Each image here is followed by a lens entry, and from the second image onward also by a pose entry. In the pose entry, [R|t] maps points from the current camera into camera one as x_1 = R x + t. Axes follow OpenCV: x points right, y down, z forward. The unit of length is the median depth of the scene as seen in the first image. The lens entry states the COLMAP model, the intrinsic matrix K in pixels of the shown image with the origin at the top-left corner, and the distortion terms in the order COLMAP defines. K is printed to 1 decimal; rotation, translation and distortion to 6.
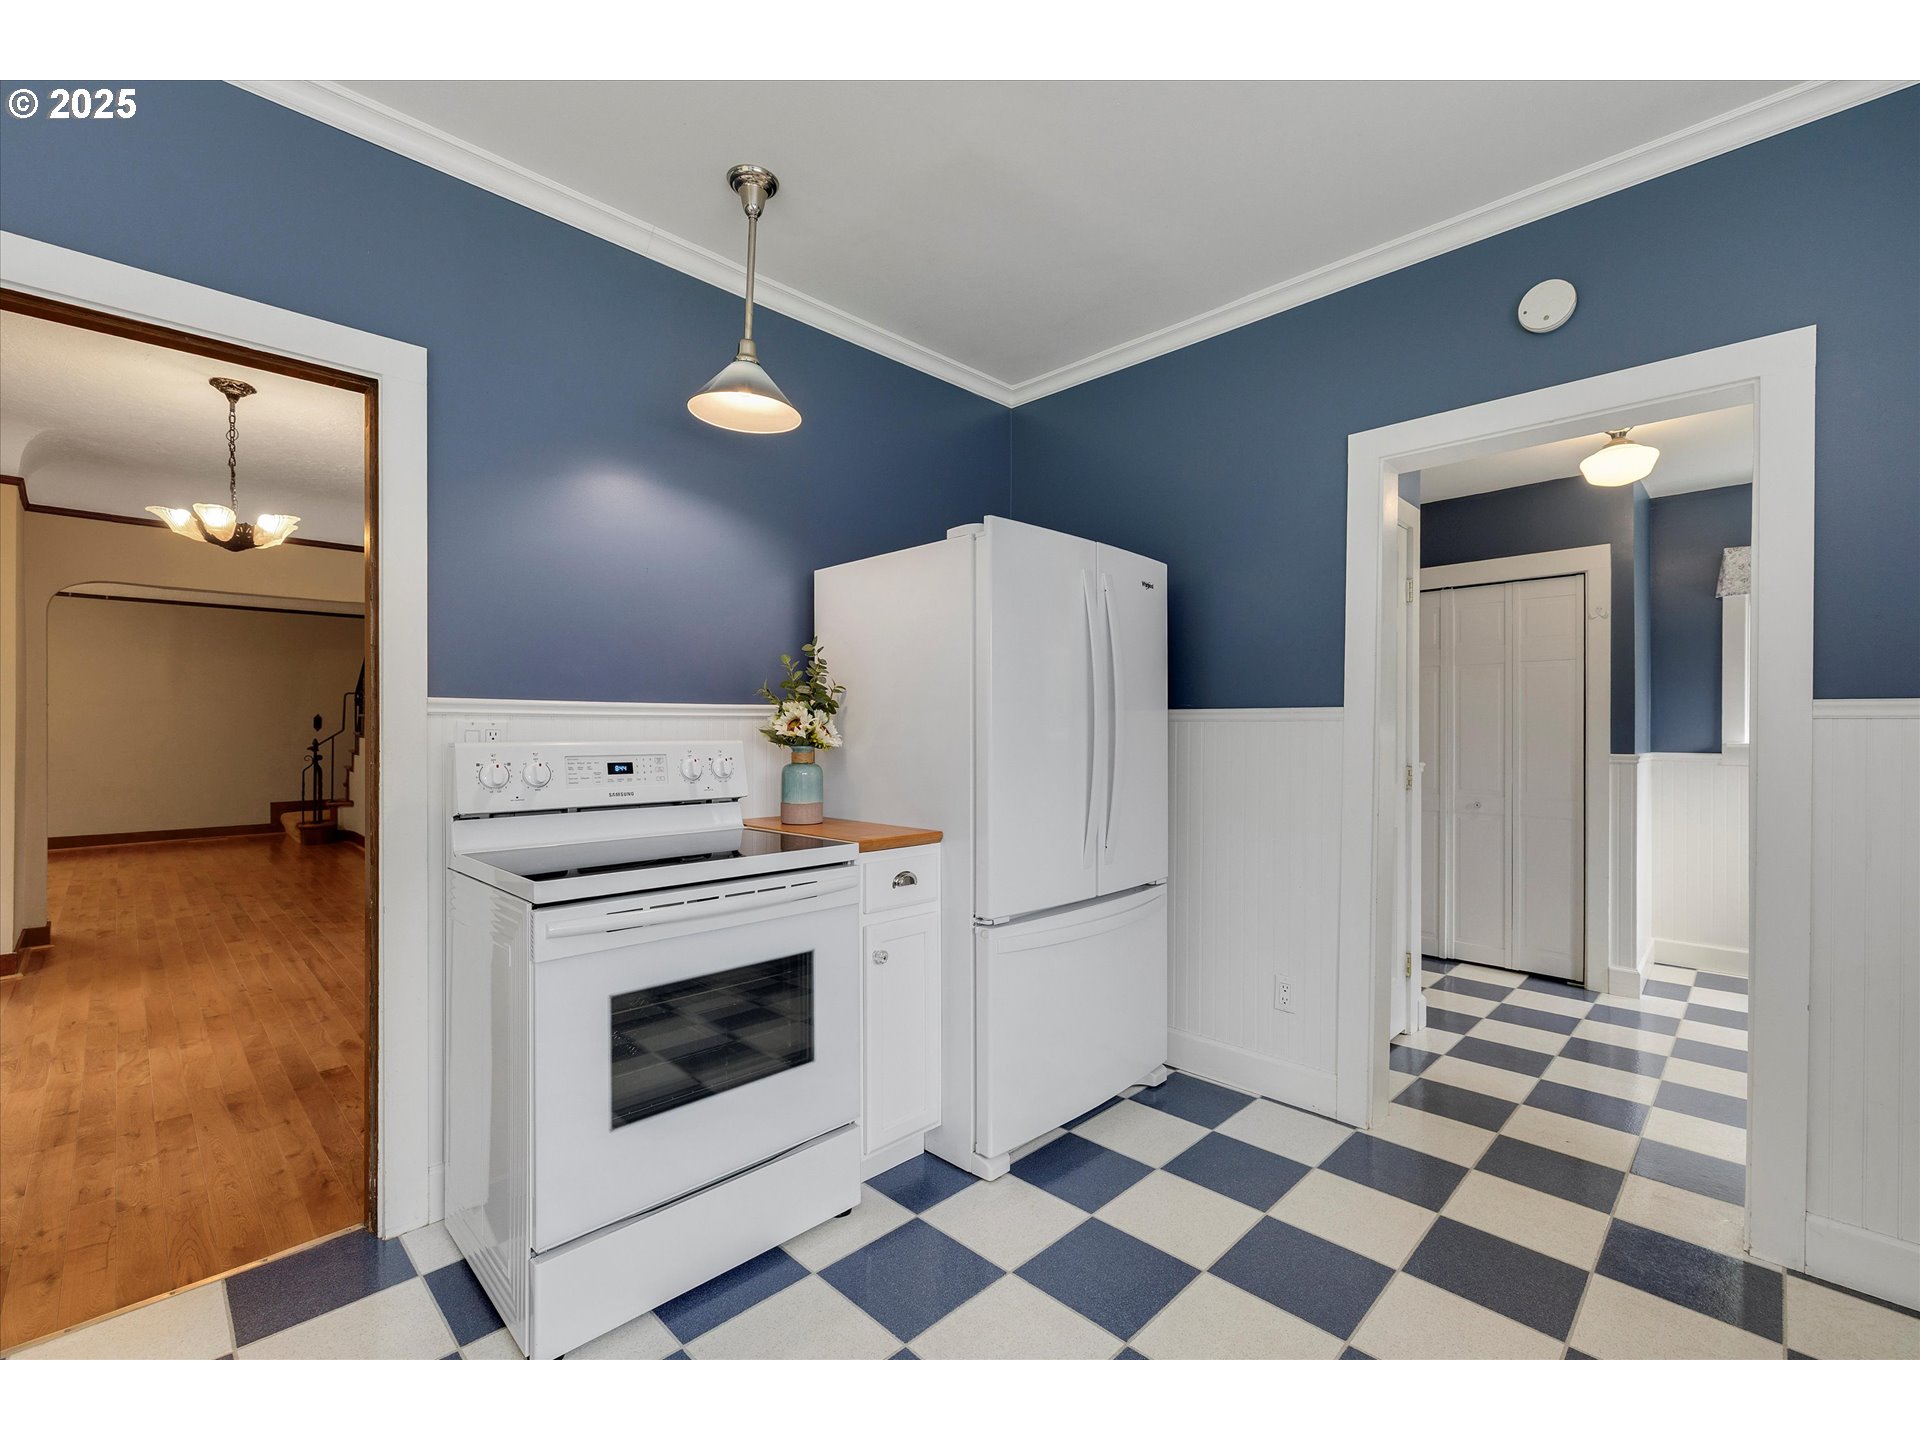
lens RADIAL K [[813.2, 0, 978.2], [0, 813.2, 721.5], [0, 0, 1]] dist [0.001388, 0.000275]
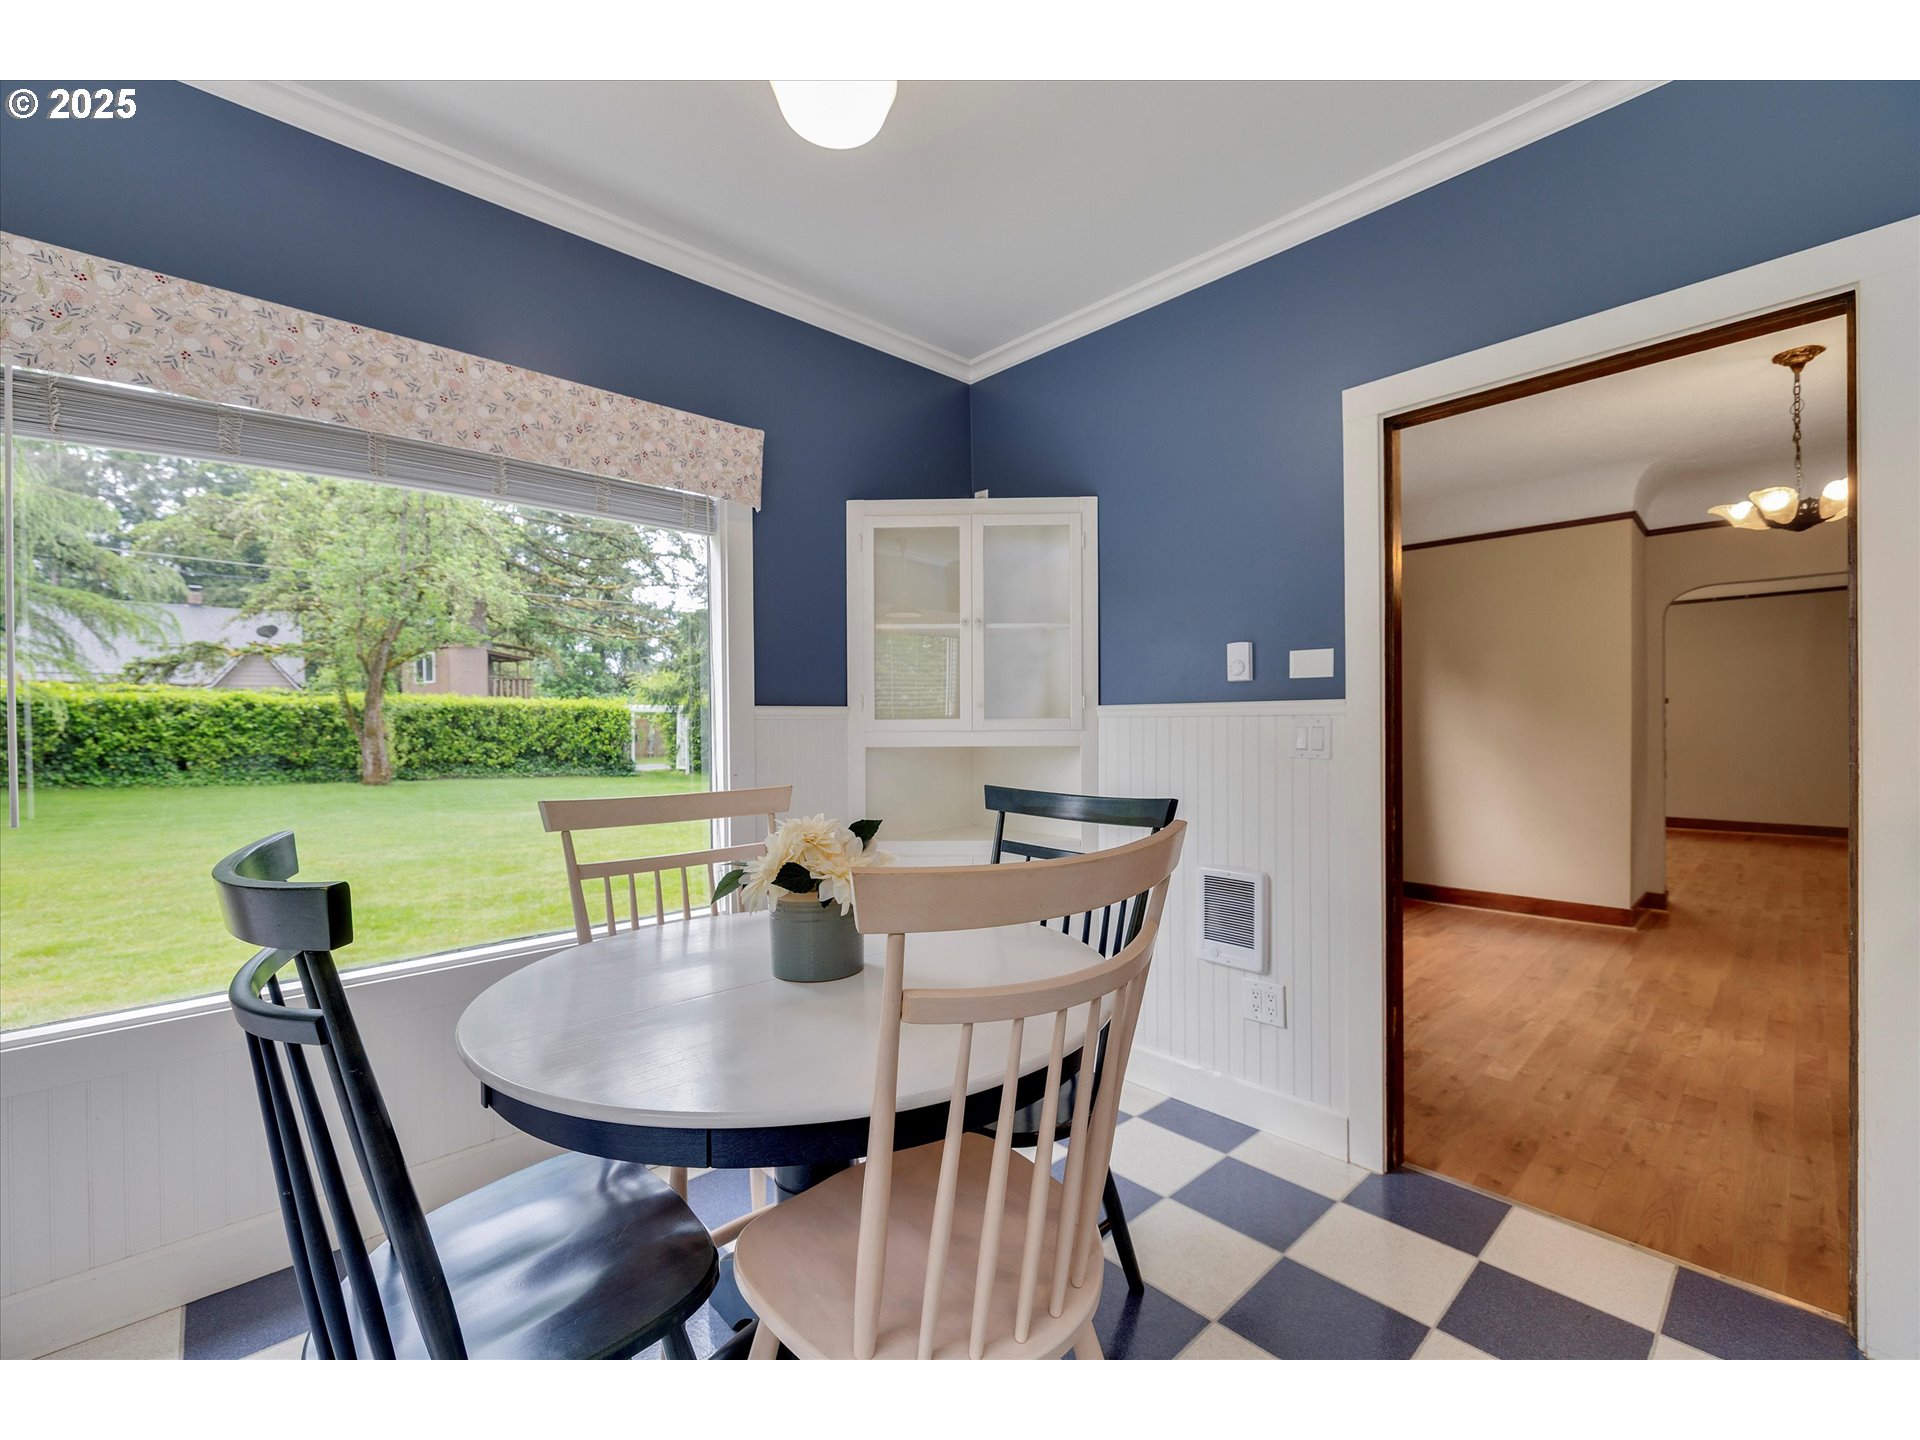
lens RADIAL K [[813.2, 0, 963.2], [0, 813.2, 724.1], [0, 0, 1]] dist [0.001388, 0.000275]
pose [[-0.048840, -0.002784, -0.998803, 0.079752], [0.014920, 0.999883, -0.003516, 0.001232], [0.998695, -0.015074, -0.048792, 0.105780]]
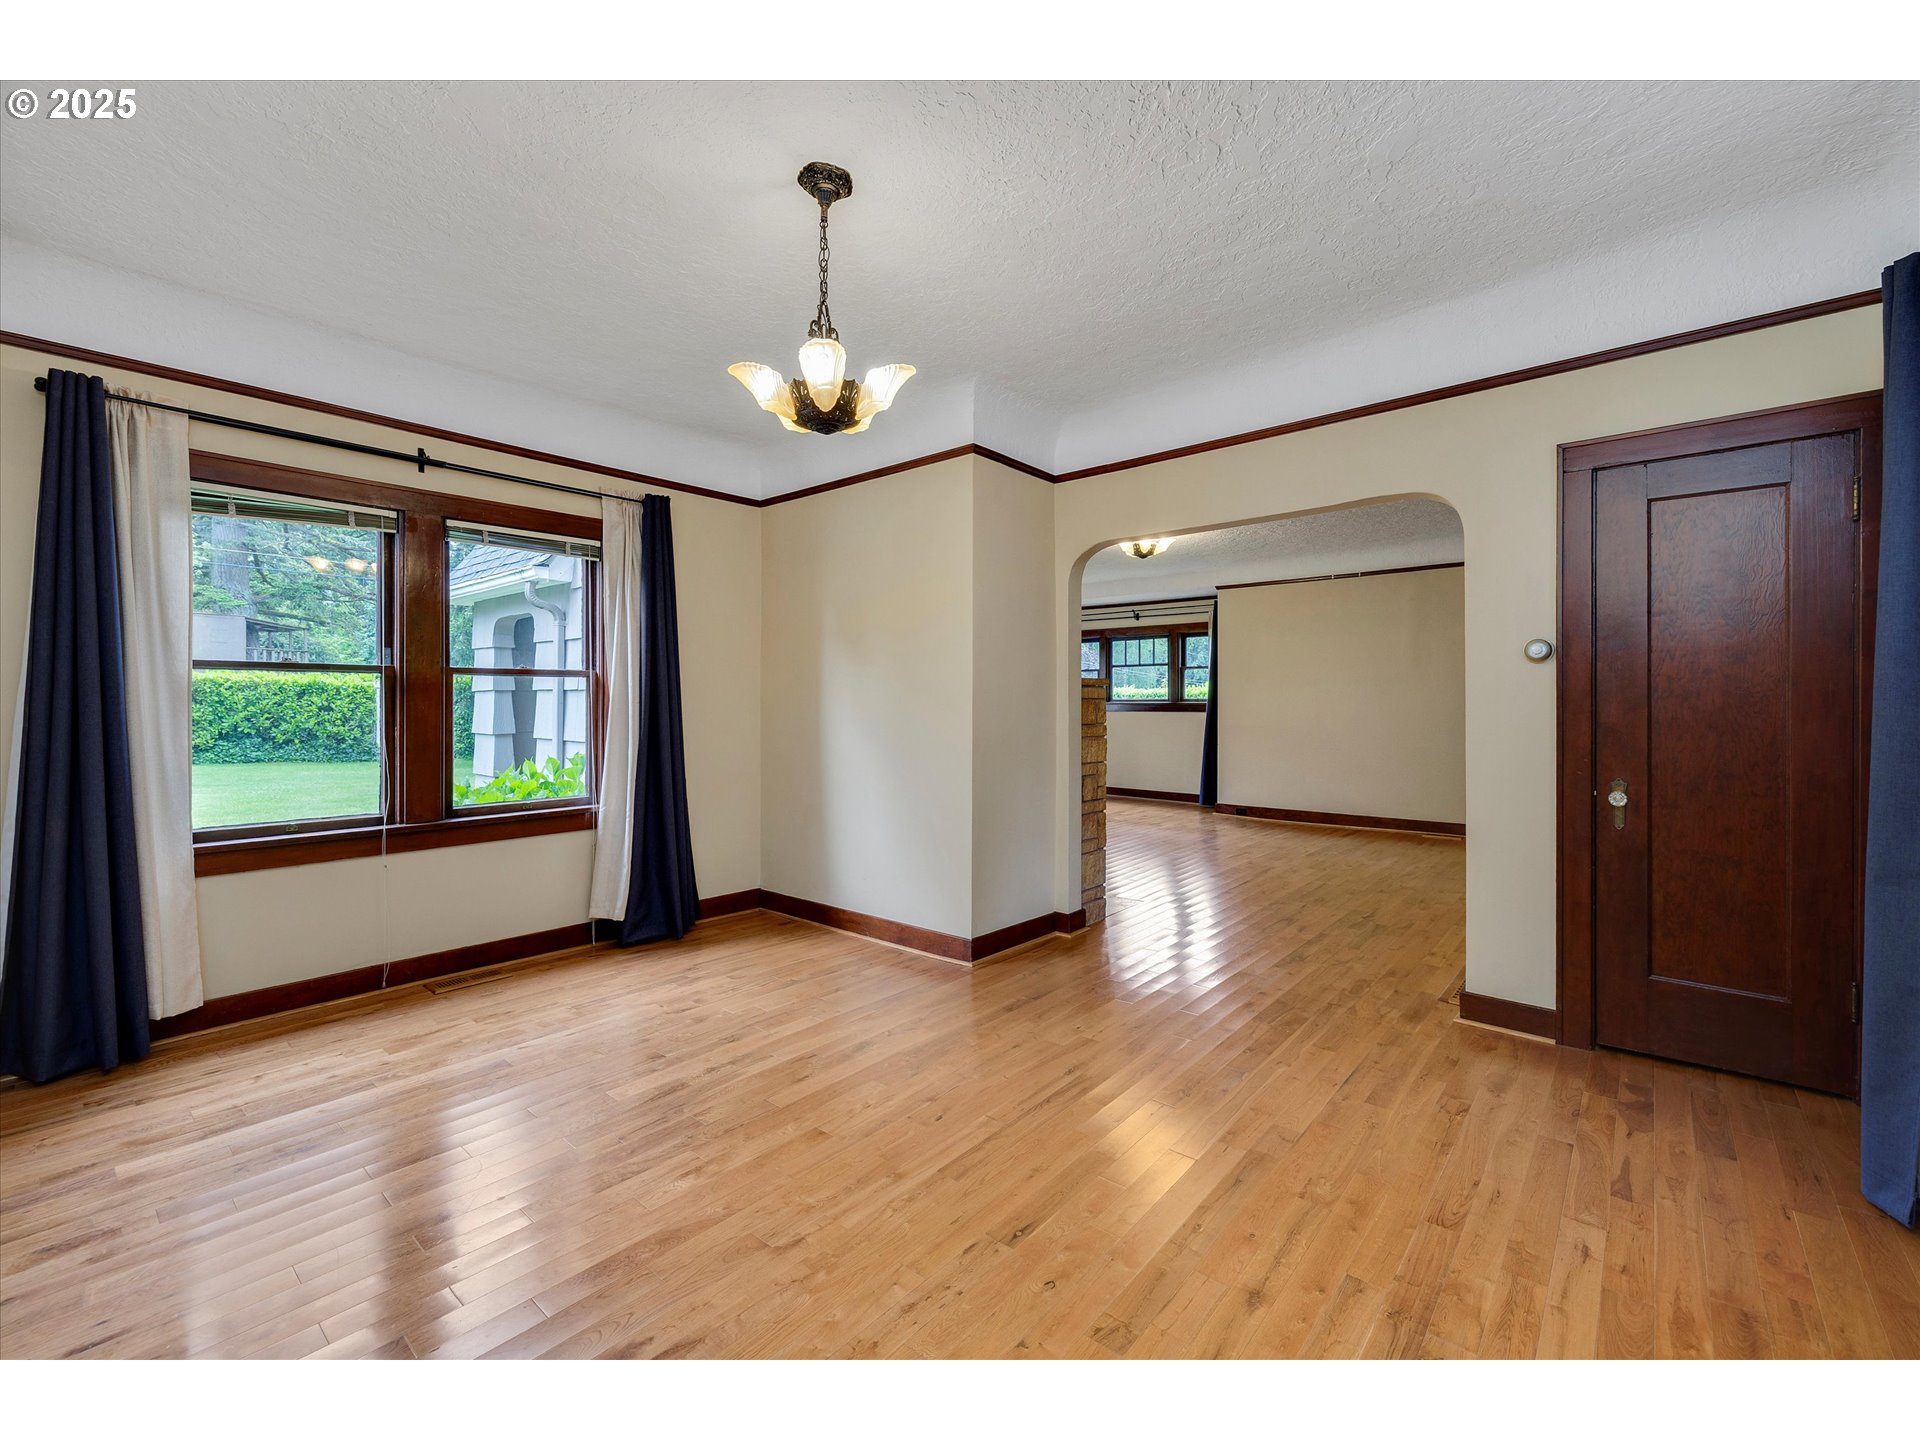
lens RADIAL K [[813.2, 0, 955.8], [0, 813.2, 711.1], [0, 0, 1]] dist [0.001388, 0.000275]
pose [[0.069631, 0.005109, -0.997560, -0.294977], [0.009913, 0.999934, 0.005813, 0.010829], [0.997524, -0.010294, 0.069576, 1.233735]]
